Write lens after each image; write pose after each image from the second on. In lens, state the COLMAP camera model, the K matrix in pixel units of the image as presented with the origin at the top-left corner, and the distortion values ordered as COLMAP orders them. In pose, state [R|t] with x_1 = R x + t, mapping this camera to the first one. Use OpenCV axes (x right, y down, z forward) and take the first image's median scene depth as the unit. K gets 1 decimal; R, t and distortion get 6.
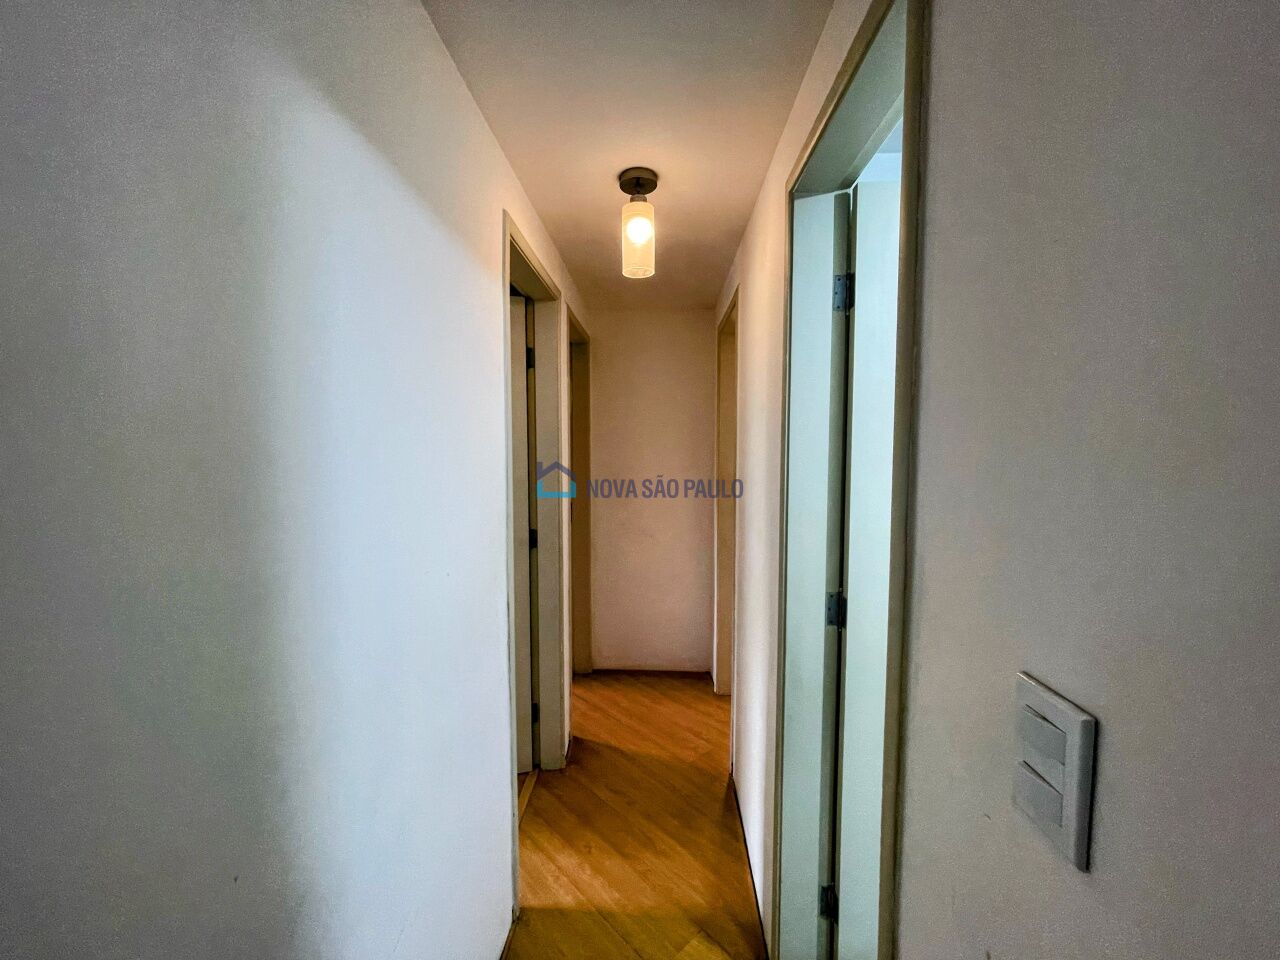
lens RADIAL K [[516.3, 0, 639.4], [0, 516.3, 479.5], [0, 0, 1]] dist [0.001910, -0.000012]
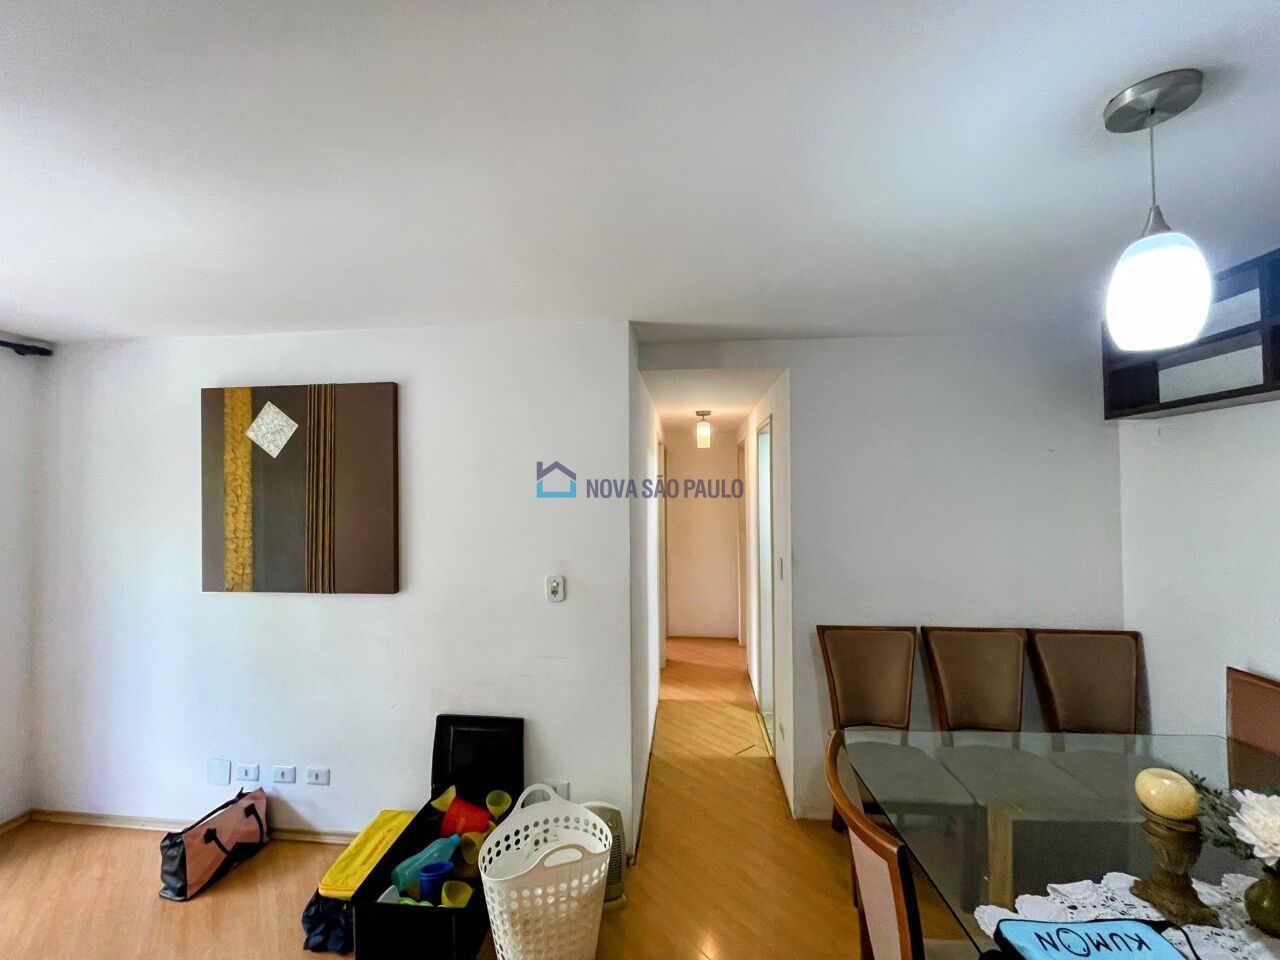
lens RADIAL K [[516.3, 0, 637.4], [0, 516.3, 475.1], [0, 0, 1]] dist [0.001910, -0.000012]
pose [[0.998248, -0.010860, -0.058161, -0.165896], [0.005993, 0.996514, -0.083206, -0.040940], [0.058862, 0.082711, 0.994834, -1.427554]]
